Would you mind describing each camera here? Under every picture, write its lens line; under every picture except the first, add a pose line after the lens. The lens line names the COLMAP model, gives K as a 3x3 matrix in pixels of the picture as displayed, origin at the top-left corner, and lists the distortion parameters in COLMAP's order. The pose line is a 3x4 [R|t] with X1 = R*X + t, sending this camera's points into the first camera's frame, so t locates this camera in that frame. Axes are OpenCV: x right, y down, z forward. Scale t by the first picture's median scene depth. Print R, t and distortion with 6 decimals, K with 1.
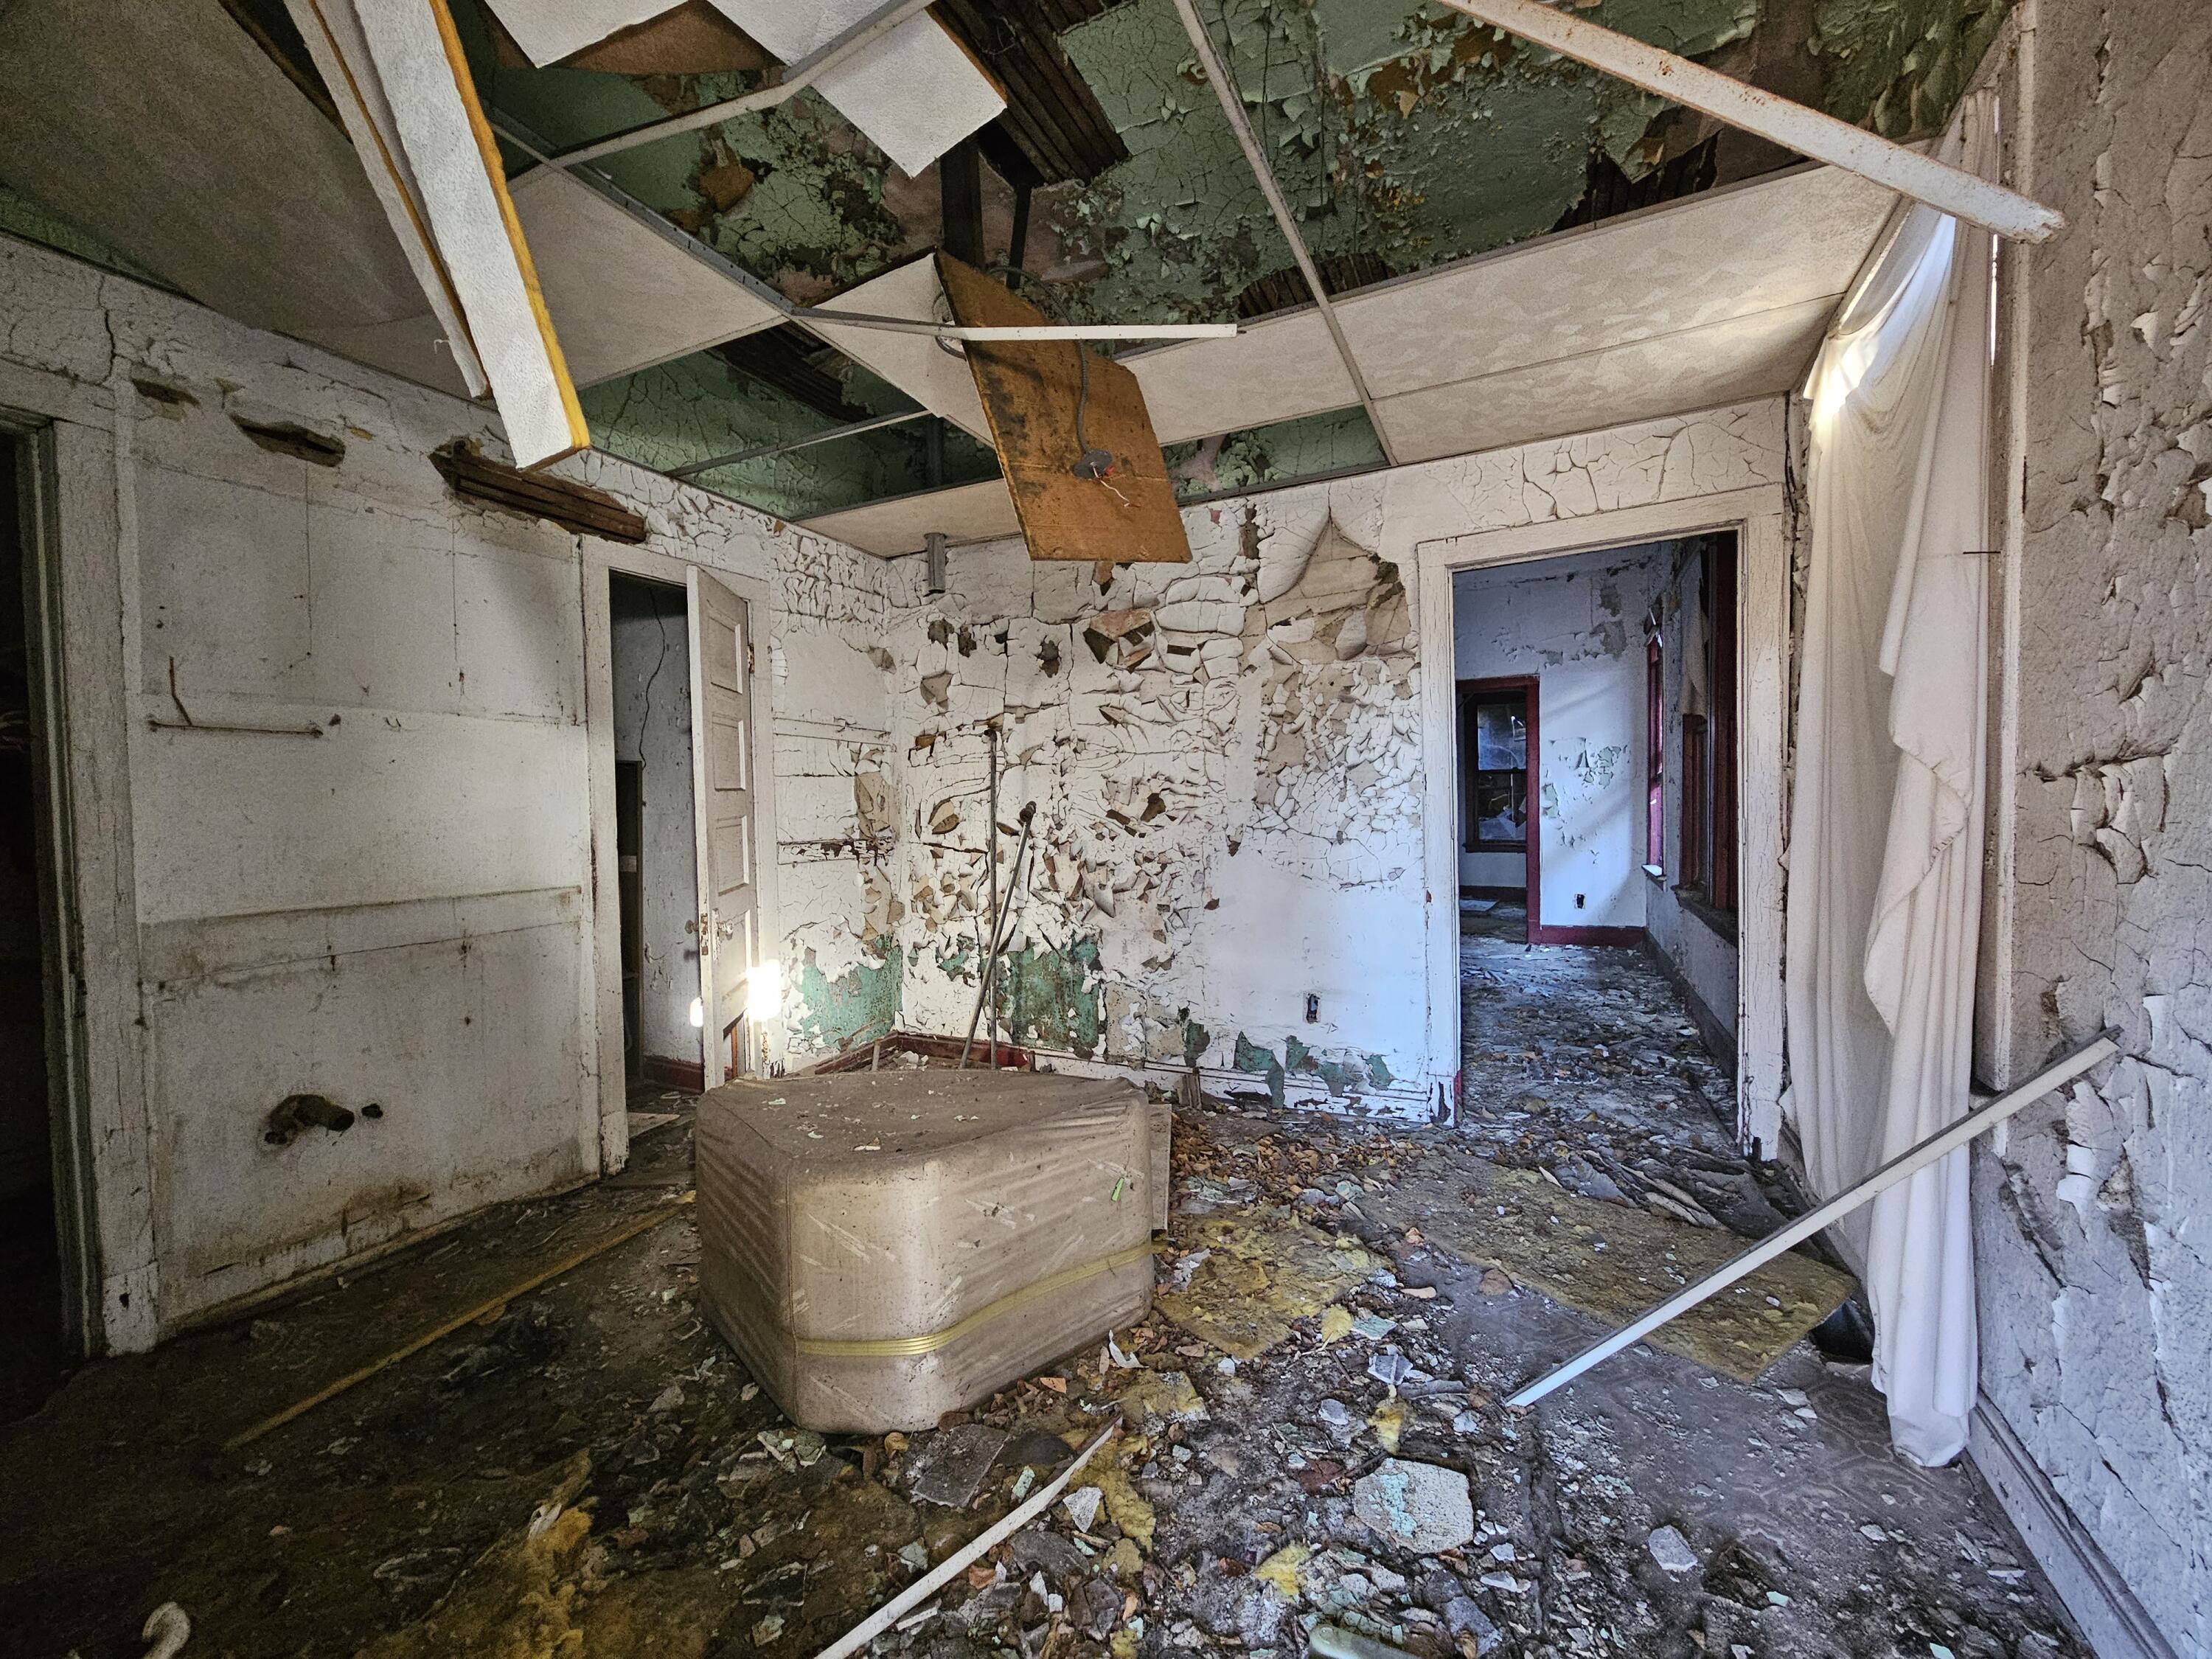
lens RADIAL K [[891.1, 0, 1108.8], [0, 891.1, 829.7], [0, 0, 1]] dist [0.000543, 0.000008]
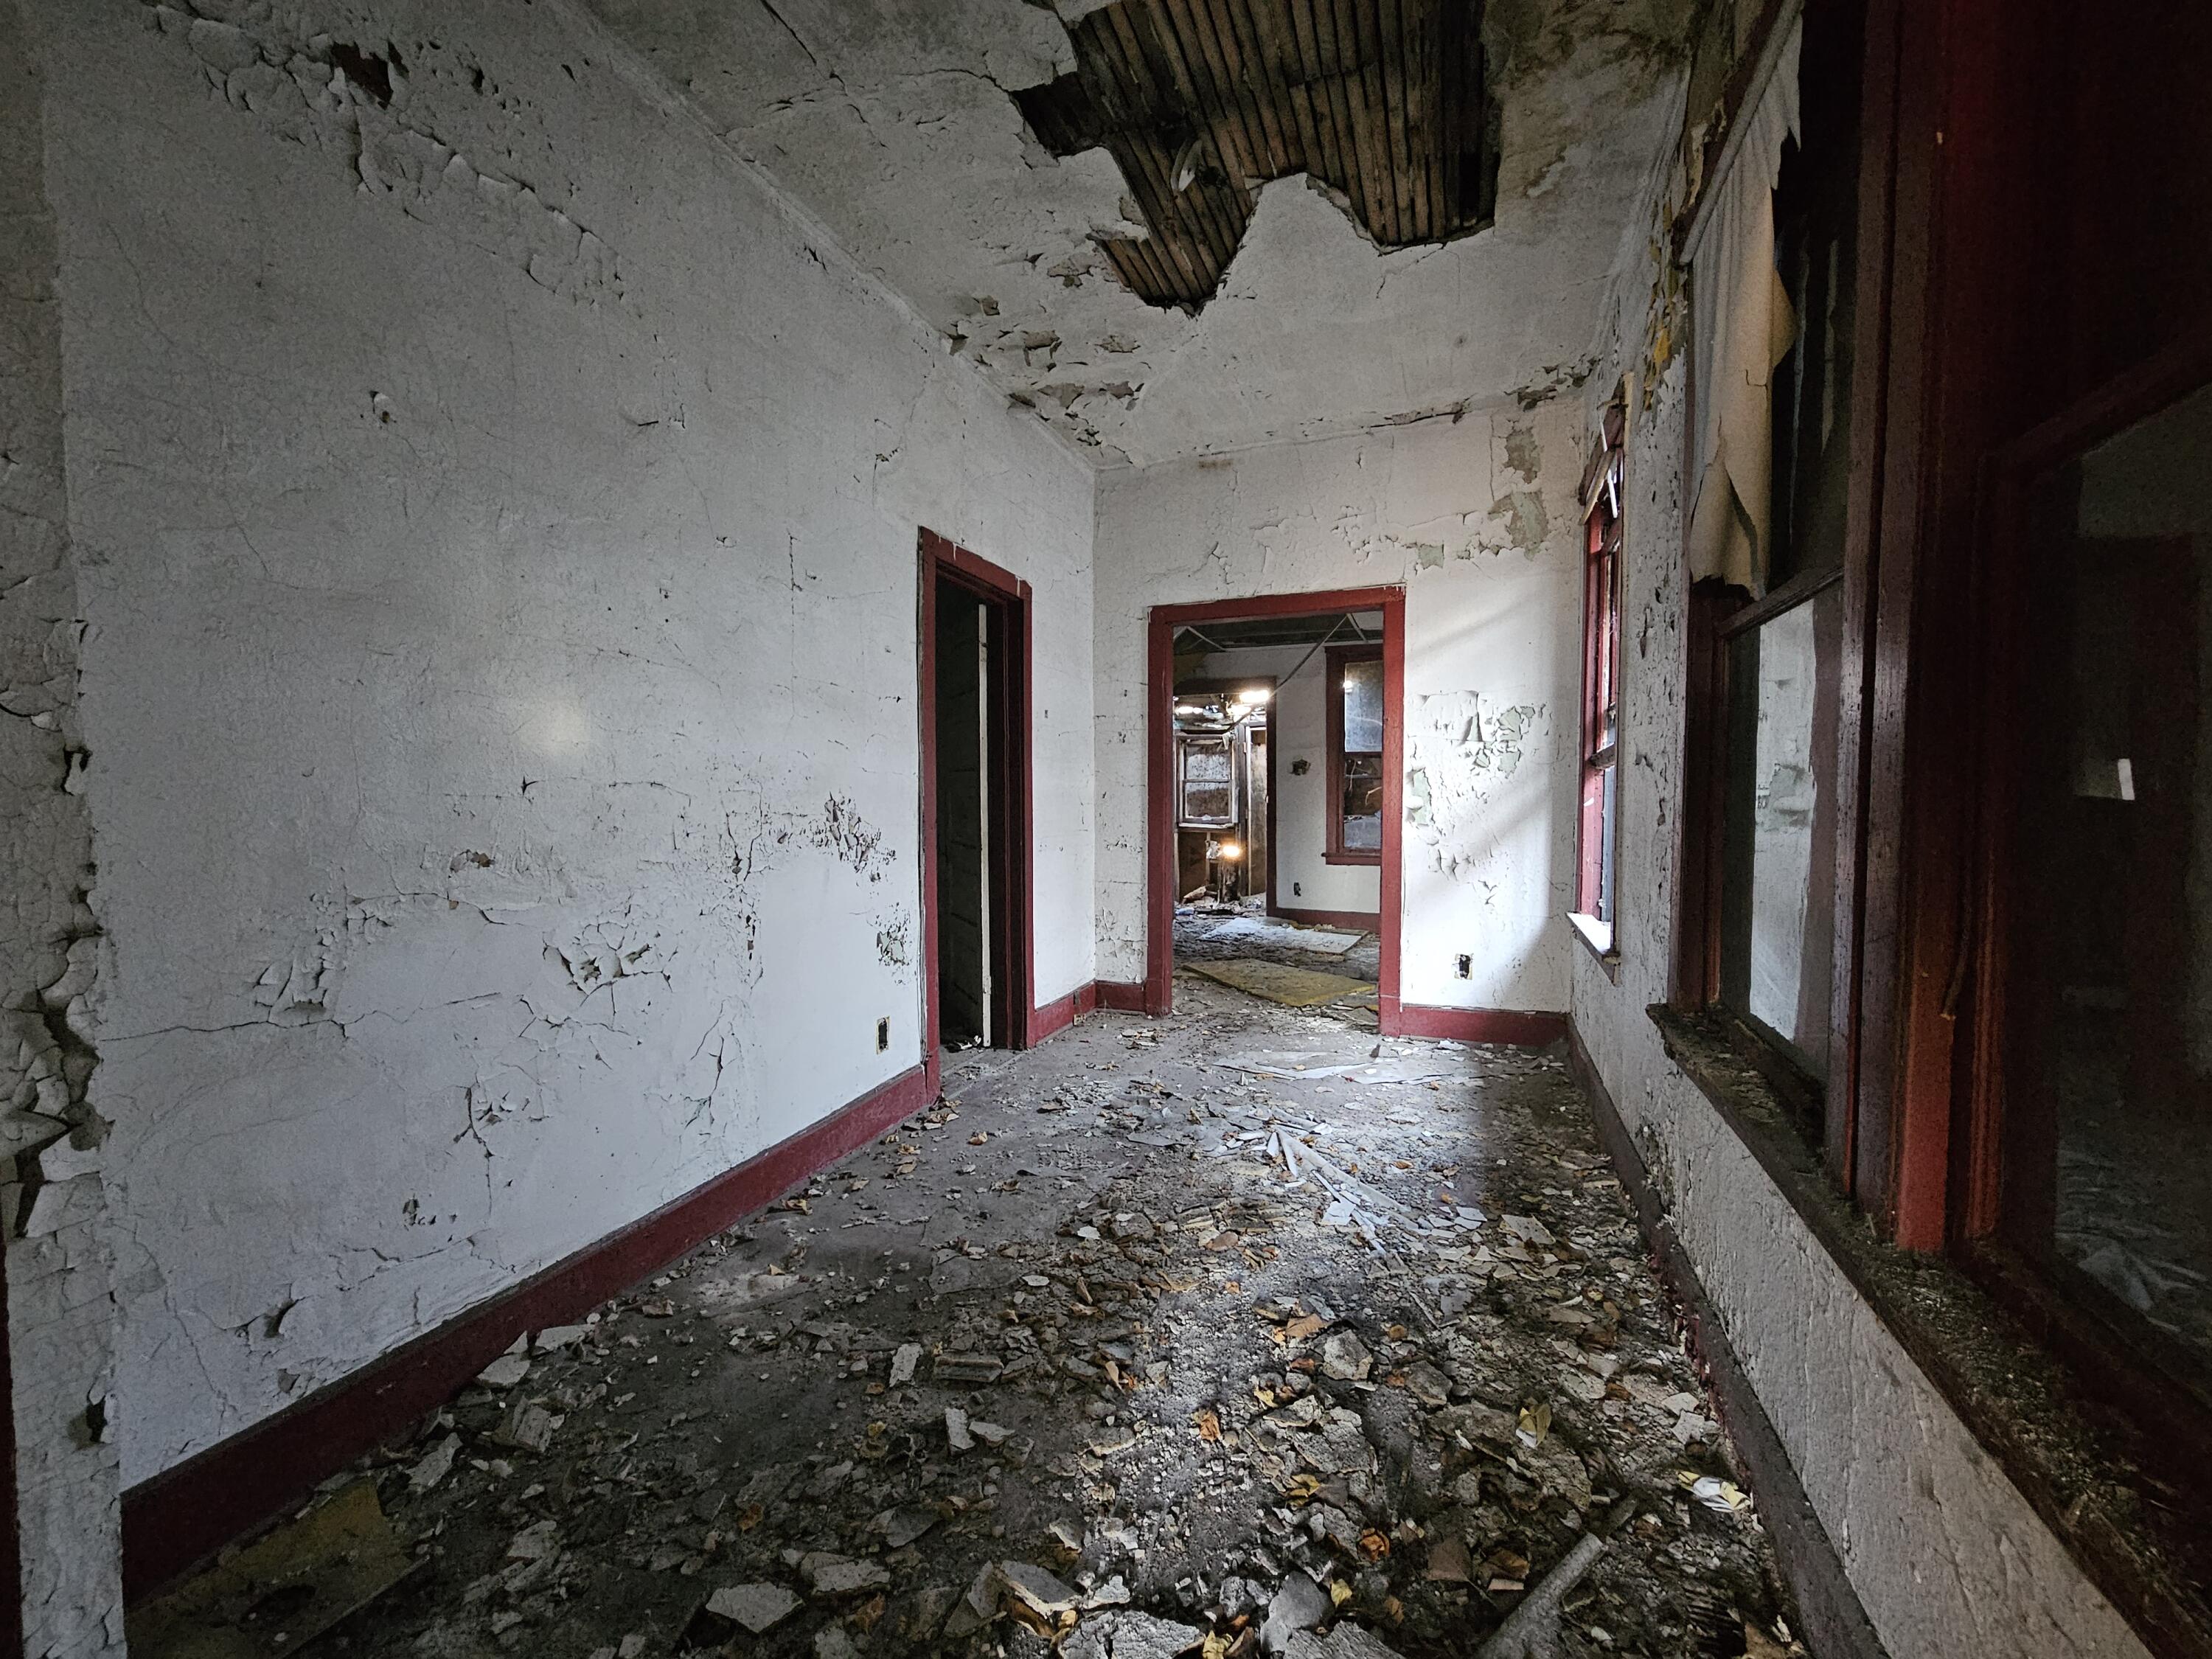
lens RADIAL K [[891.1, 0, 1103.5], [0, 891.1, 833.7], [0, 0, 1]] dist [0.000543, 0.000008]
pose [[0.996982, 0.010483, 0.076916, 0.241793], [-0.011859, 0.999777, 0.017457, -0.015722], [-0.076716, -0.018316, 0.996885, 0.426189]]
